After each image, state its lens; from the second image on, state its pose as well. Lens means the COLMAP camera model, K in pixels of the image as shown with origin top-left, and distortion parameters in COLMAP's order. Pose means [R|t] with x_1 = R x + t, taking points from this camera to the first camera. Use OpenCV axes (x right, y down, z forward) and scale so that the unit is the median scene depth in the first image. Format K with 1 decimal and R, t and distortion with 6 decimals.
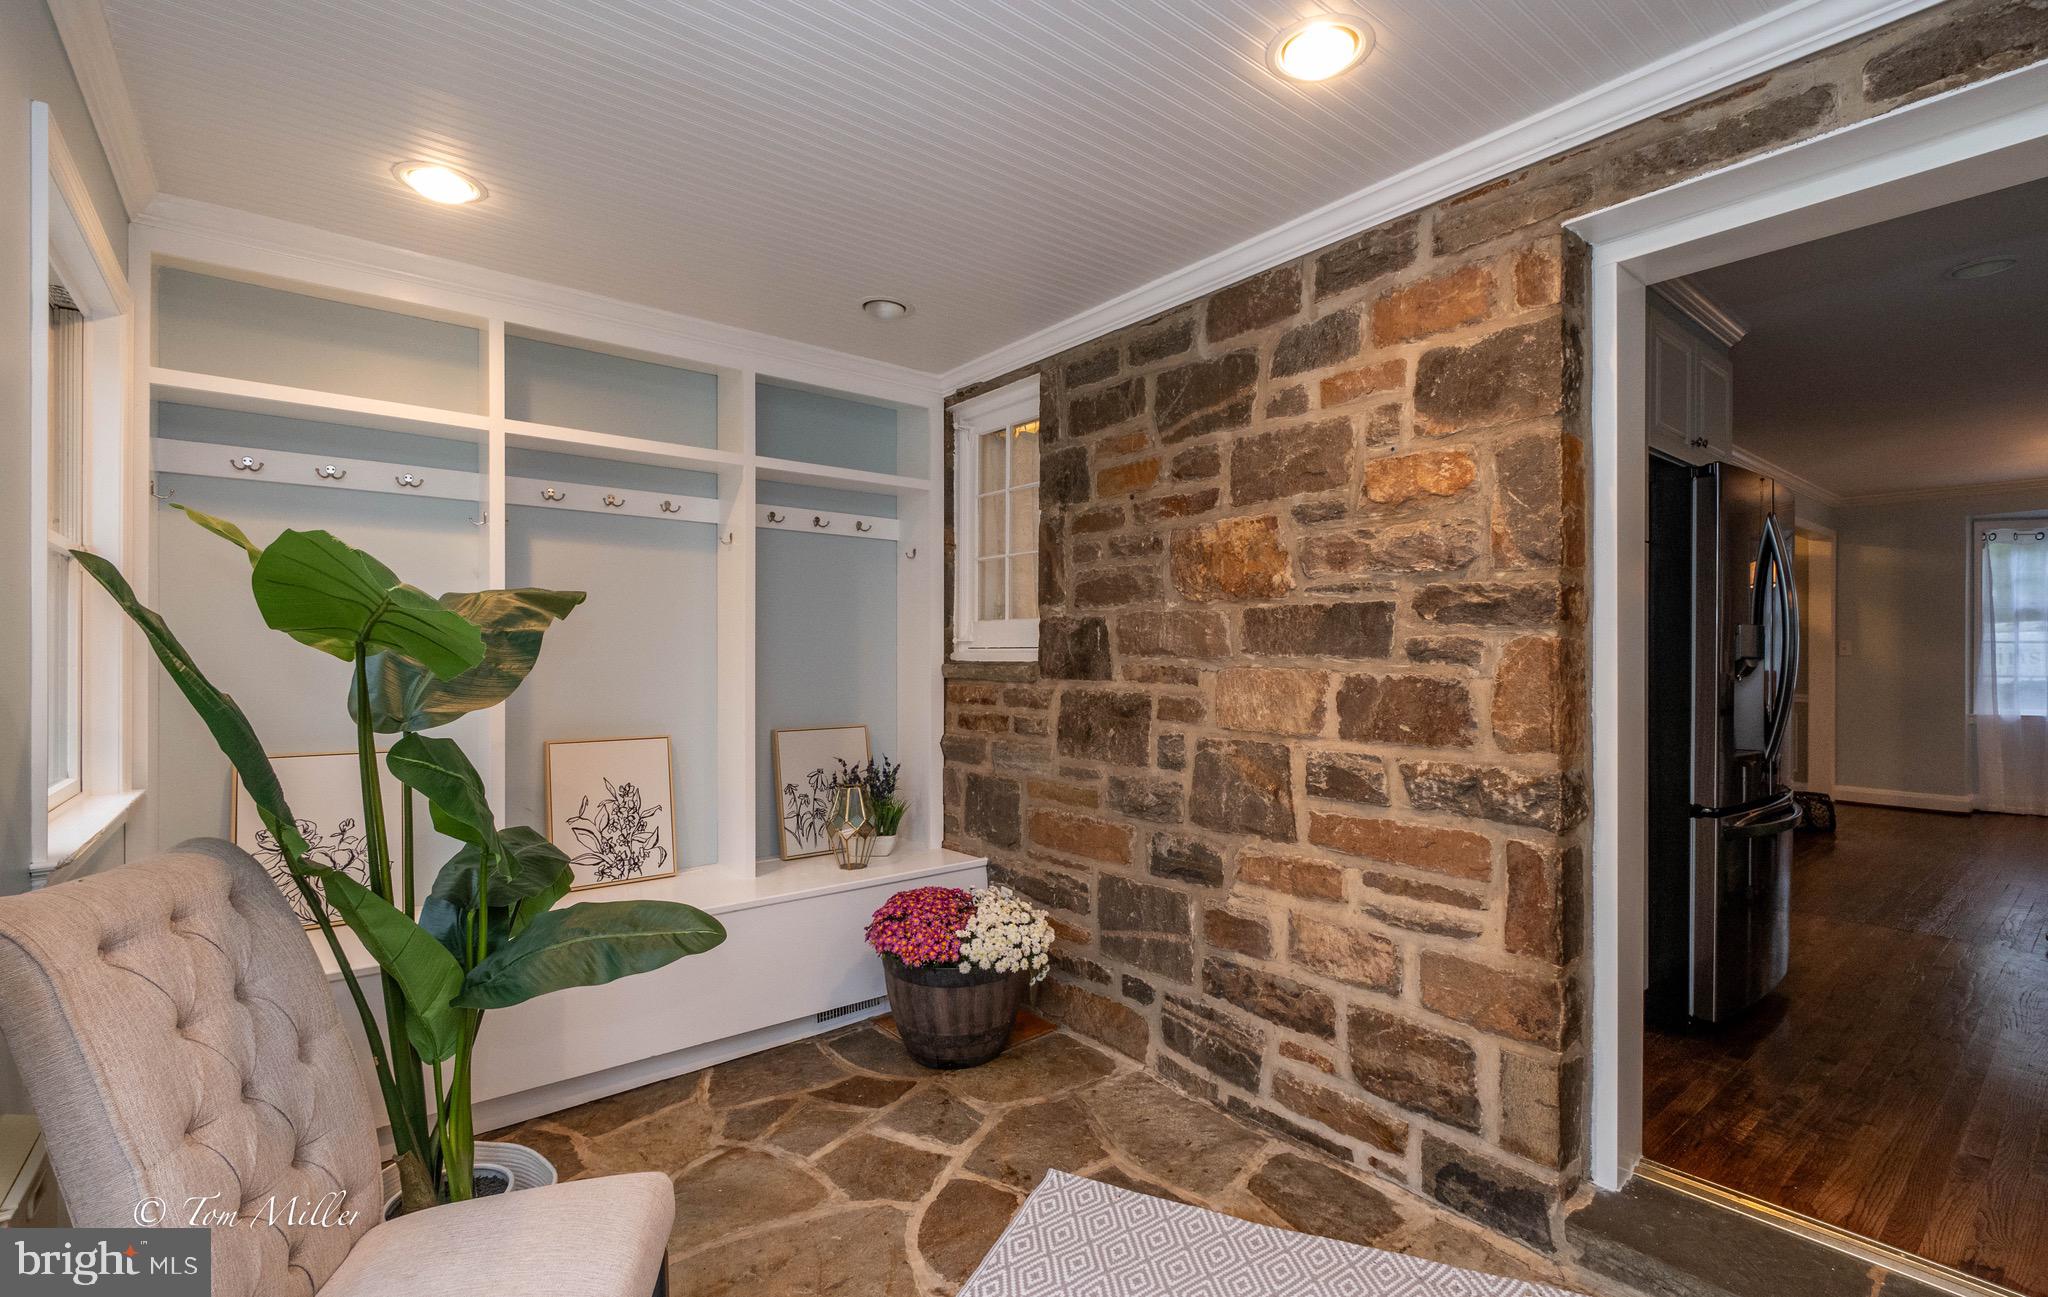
lens RADIAL K [[915.4, 0, 1029.5], [0, 915.4, 660.2], [0, 0, 1]] dist [0.005469, 0.000130]
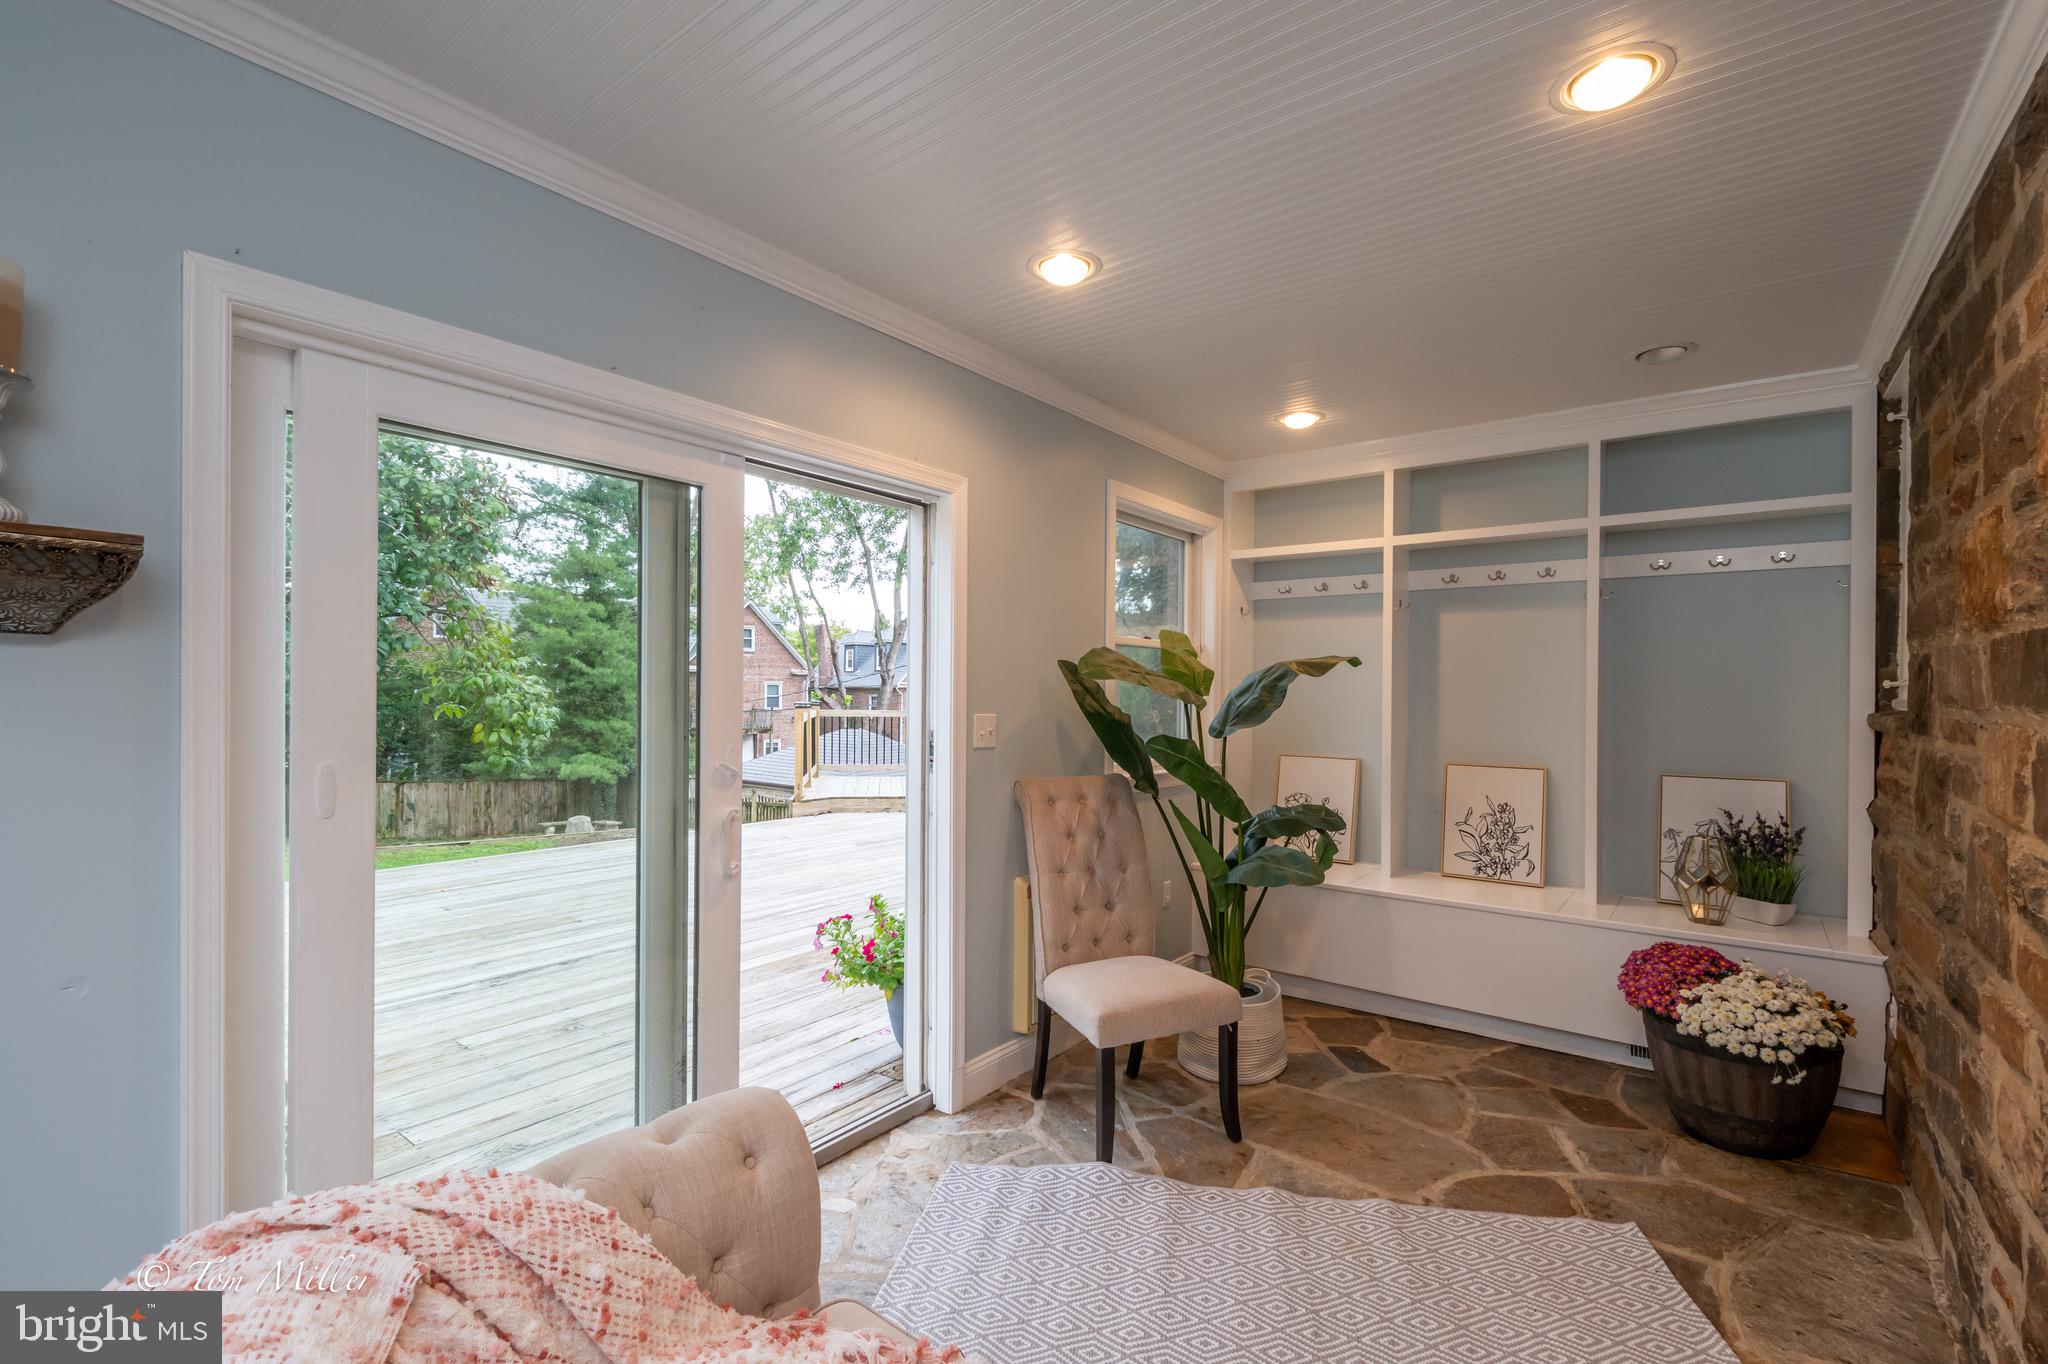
lens RADIAL K [[900.0, 0, 1028.1], [0, 900.0, 686.9], [0, 0, 1]] dist [-0.002881, -0.001096]
pose [[0.221794, -0.005020, -0.975081, 0.694854], [-0.008925, 0.999934, -0.007178, -0.008206], [0.975053, 0.010294, 0.221735, 0.121090]]
